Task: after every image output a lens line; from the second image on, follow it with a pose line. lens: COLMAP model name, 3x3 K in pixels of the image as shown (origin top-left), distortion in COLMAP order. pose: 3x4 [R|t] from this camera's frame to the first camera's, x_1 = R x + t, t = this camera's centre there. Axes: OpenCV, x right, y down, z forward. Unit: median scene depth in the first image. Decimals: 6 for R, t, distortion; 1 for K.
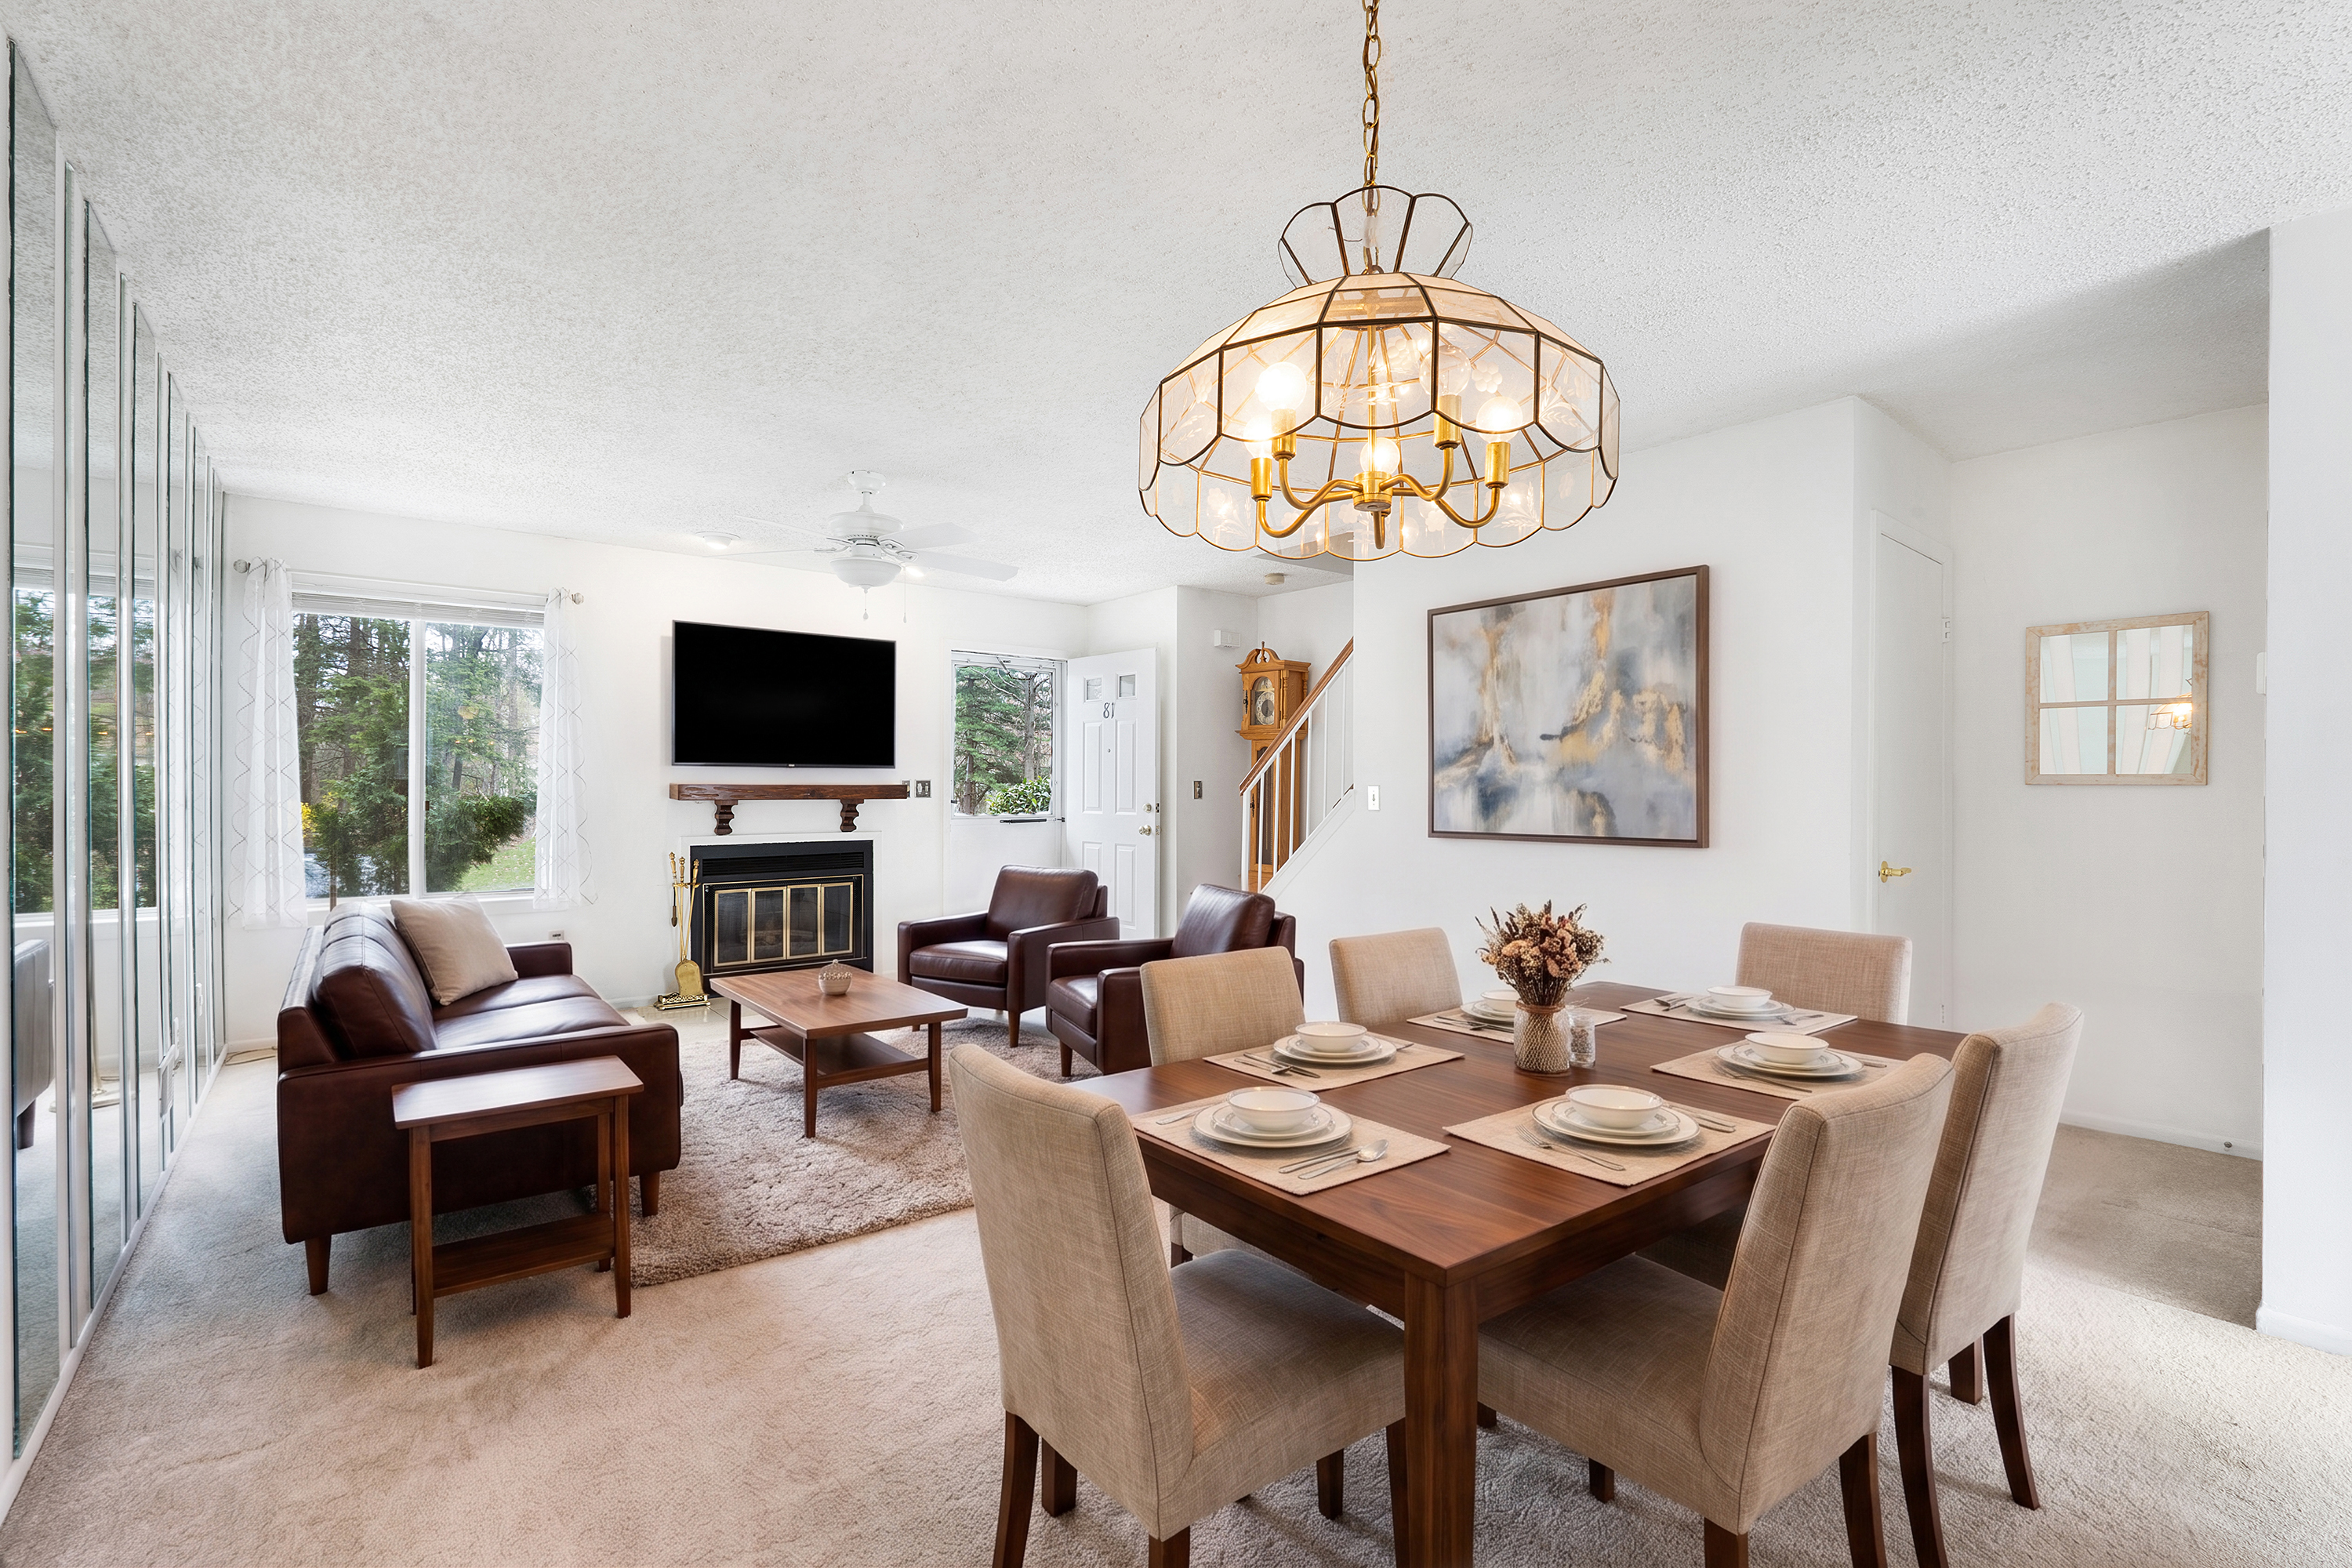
lens RADIAL K [[1031.0, 0, 1171.6], [0, 1031.0, 787.8], [0, 0, 1]] dist [-0.004948, 0.000272]
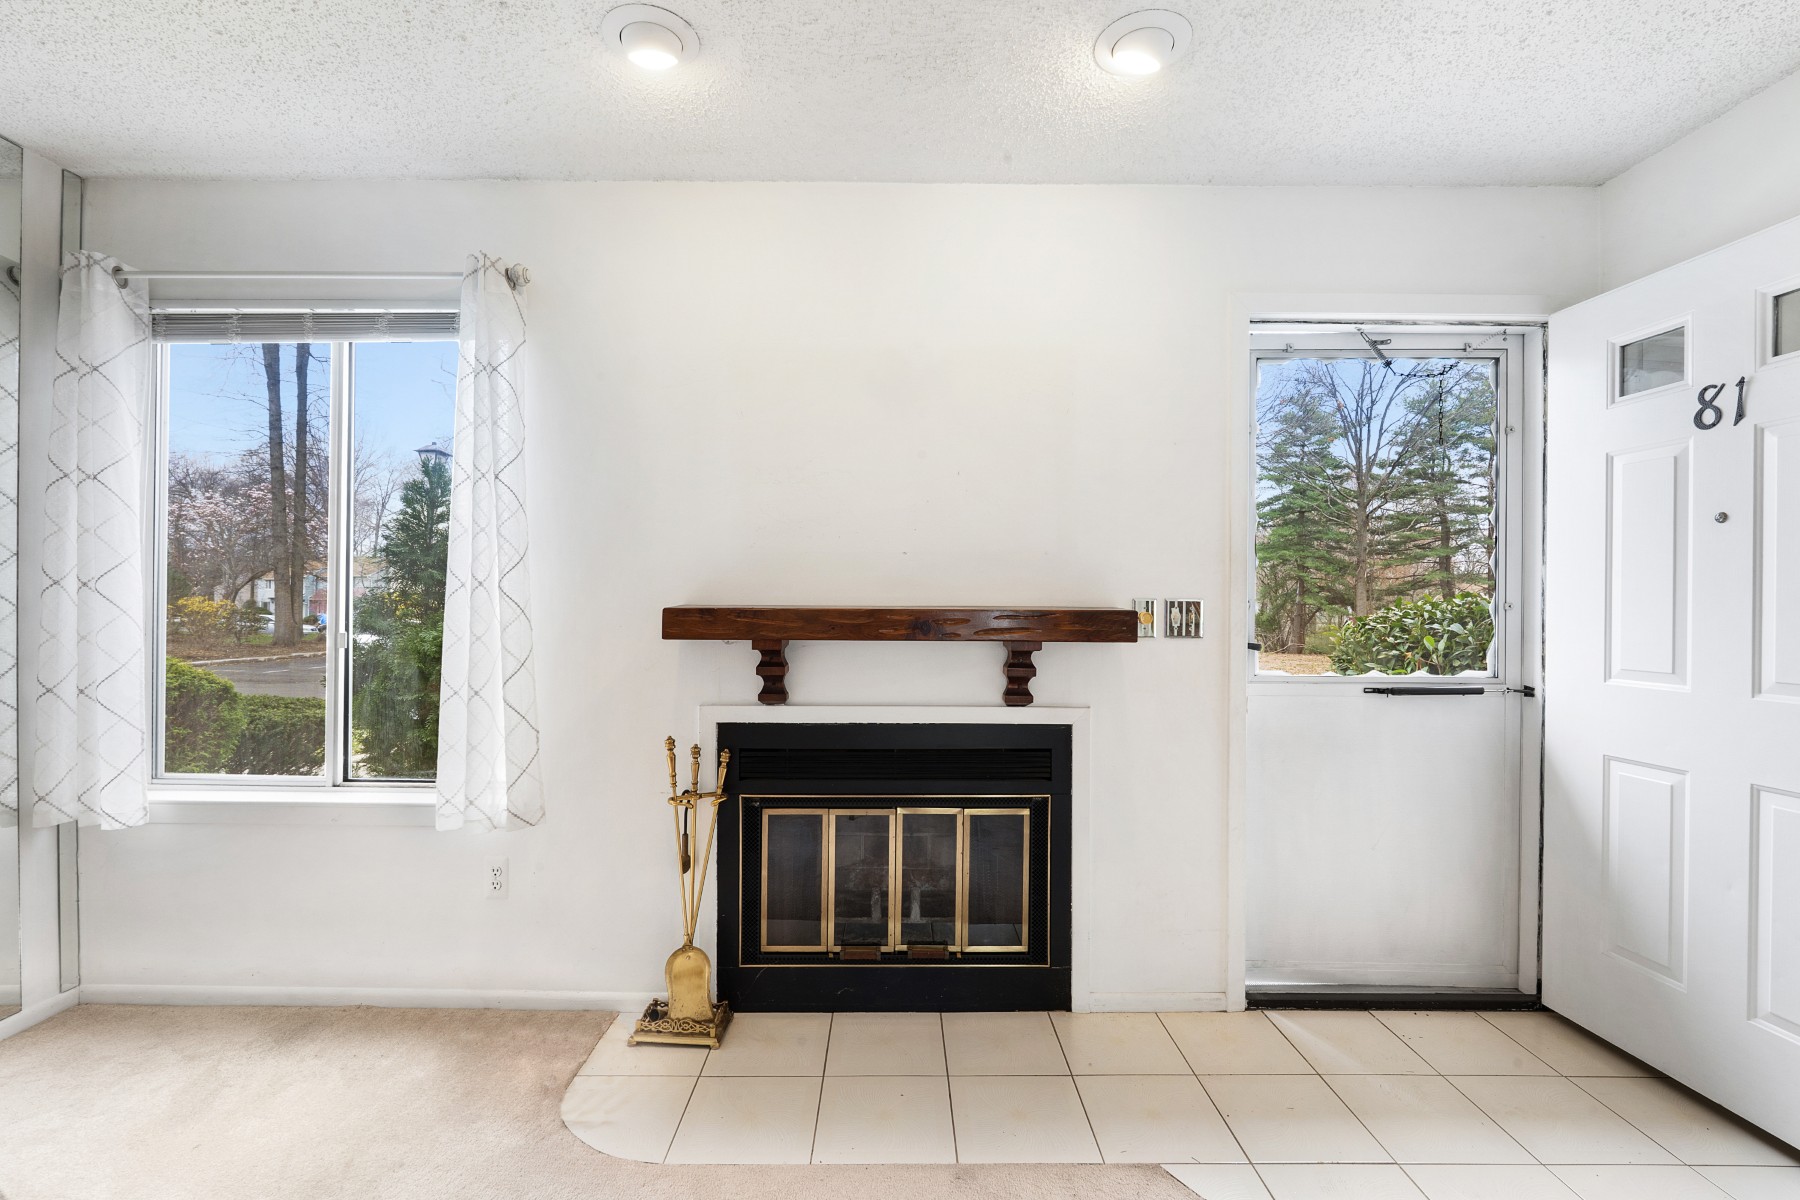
lens RADIAL K [[789.0, 0, 896.7], [0, 789.0, 602.9], [0, 0, 1]] dist [-0.004948, 0.000272]
pose [[0.785748, 0.001709, -0.618544, -0.127582], [-0.005471, 0.999976, -0.004187, -0.004413], [0.618522, 0.006674, 0.785739, 0.666680]]
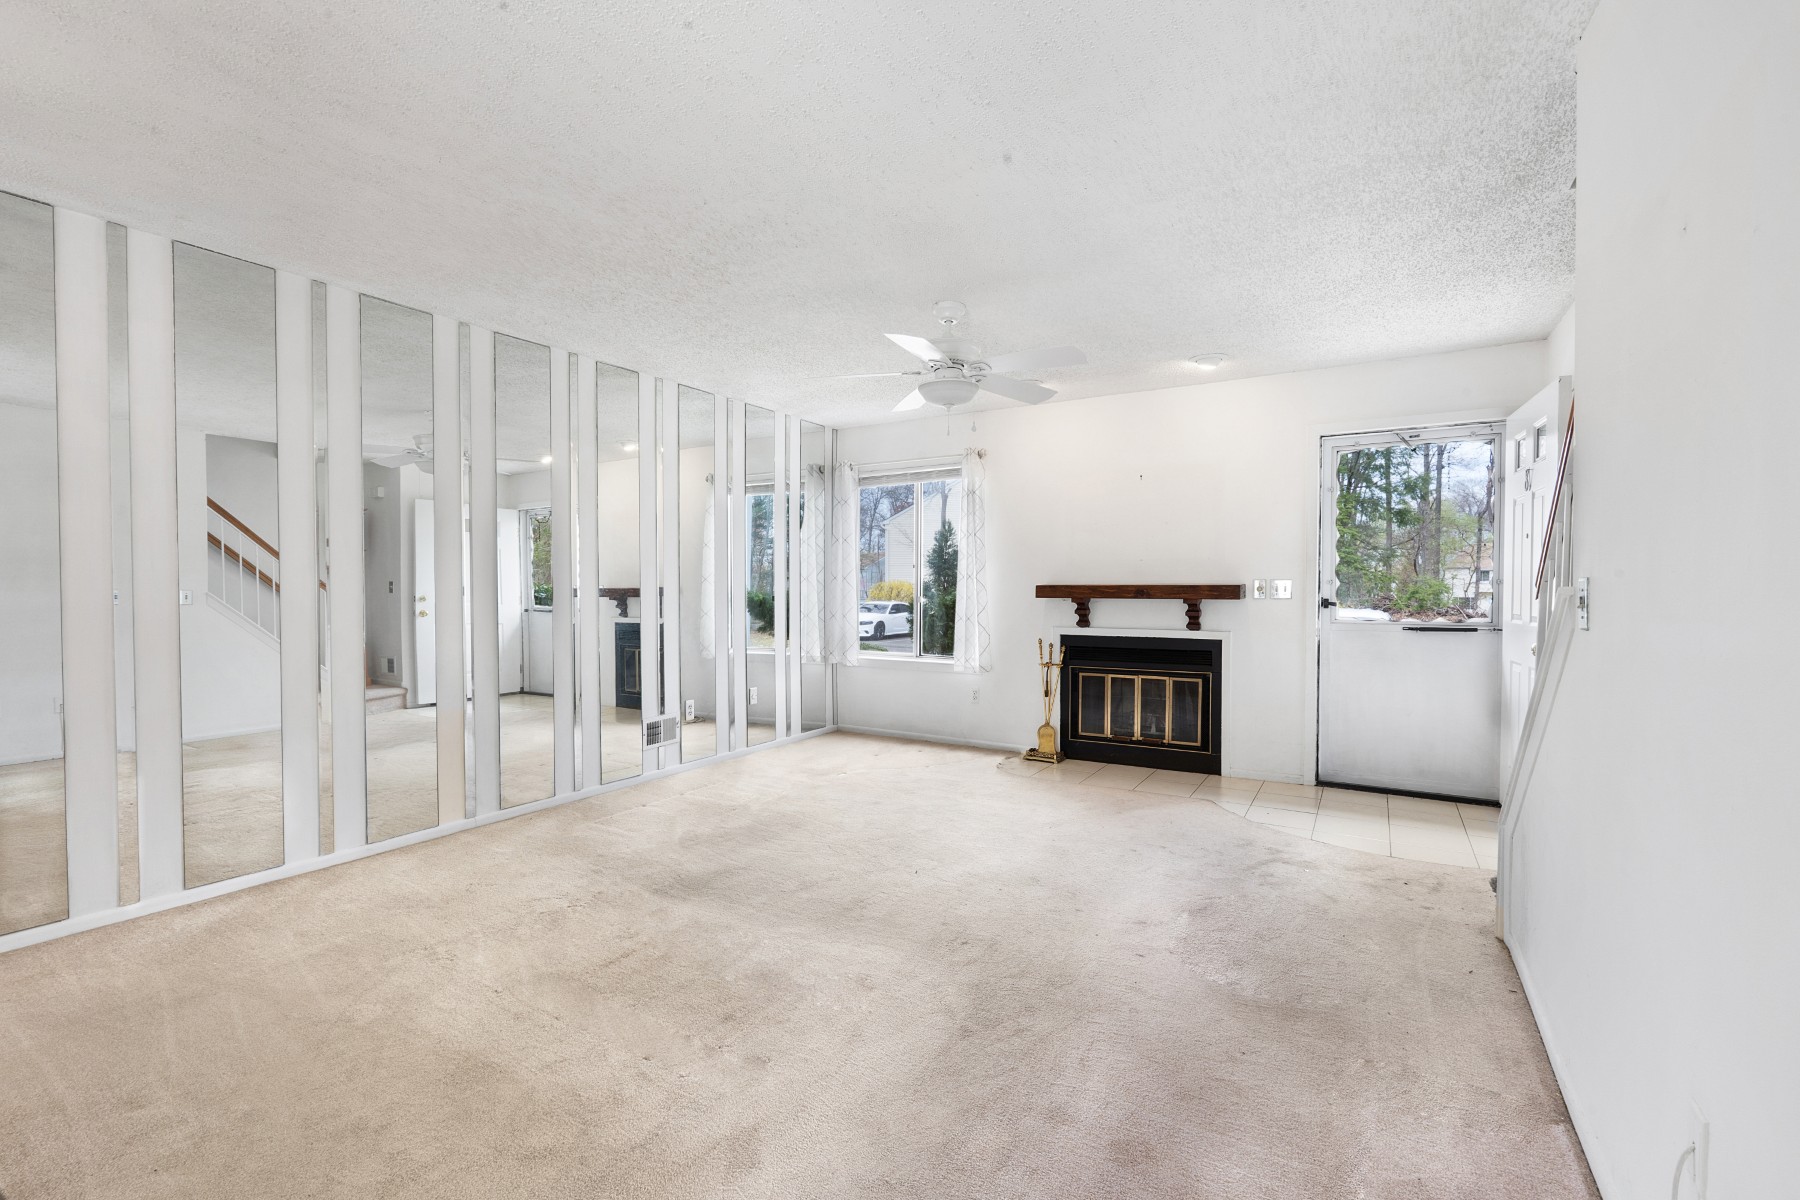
lens RADIAL K [[789.0, 0, 896.7], [0, 789.0, 602.9], [0, 0, 1]] dist [-0.004948, 0.000272]
pose [[0.345991, 0.014318, -0.938128, 0.330172], [-0.004103, 0.999897, 0.013748, 0.004857], [0.938229, -0.000907, 0.346015, 0.435812]]
